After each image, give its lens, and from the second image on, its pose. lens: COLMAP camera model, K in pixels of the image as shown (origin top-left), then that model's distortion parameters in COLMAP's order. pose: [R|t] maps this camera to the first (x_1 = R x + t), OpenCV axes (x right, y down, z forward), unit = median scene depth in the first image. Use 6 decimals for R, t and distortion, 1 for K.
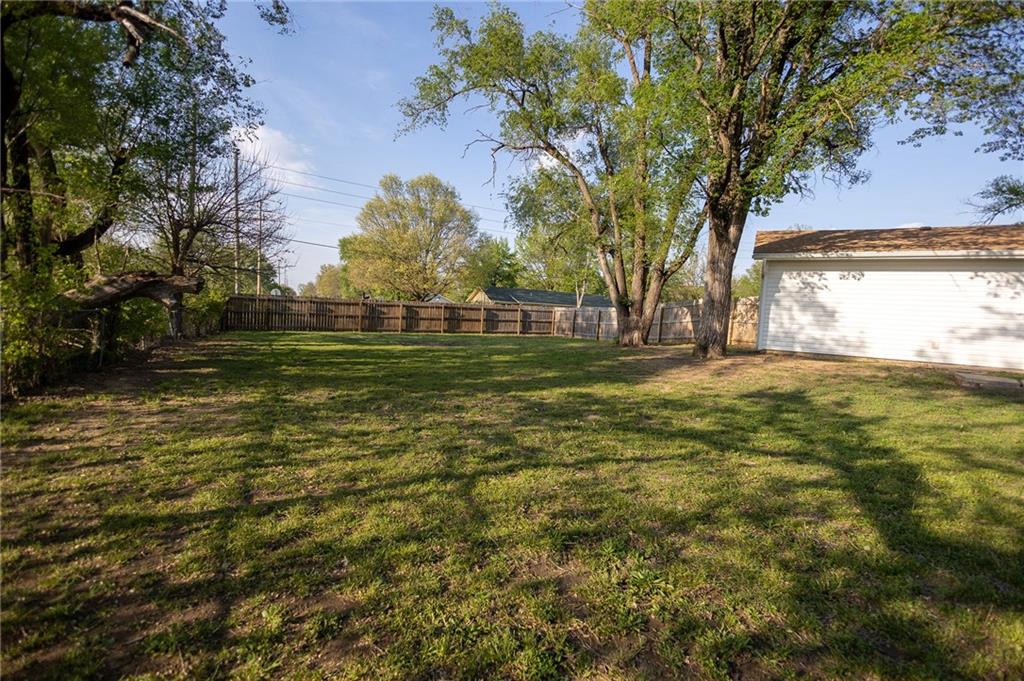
lens RADIAL K [[469.8, 0, 512.0], [0, 469.8, 340.5], [0, 0, 1]] dist [0.002401, 0.001002]
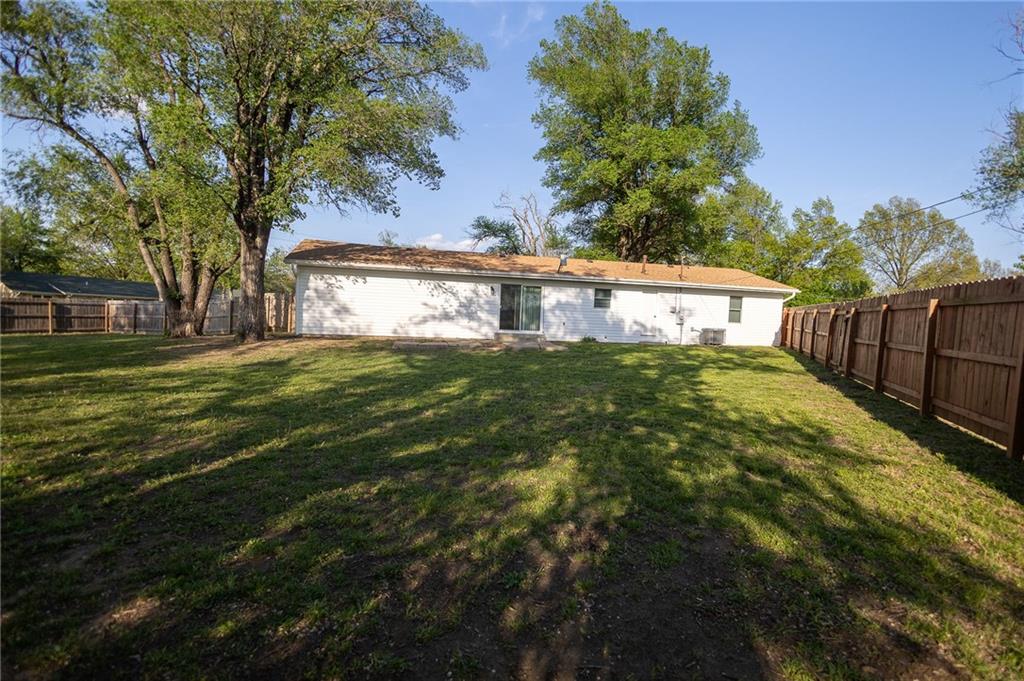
lens RADIAL K [[469.8, 0, 512.0], [0, 469.8, 340.5], [0, 0, 1]] dist [0.002401, 0.001002]
pose [[0.728053, -0.055720, 0.683253, 0.065998], [0.045475, 0.998421, 0.032965, 0.016942], [-0.684011, 0.007071, 0.729438, -0.280806]]
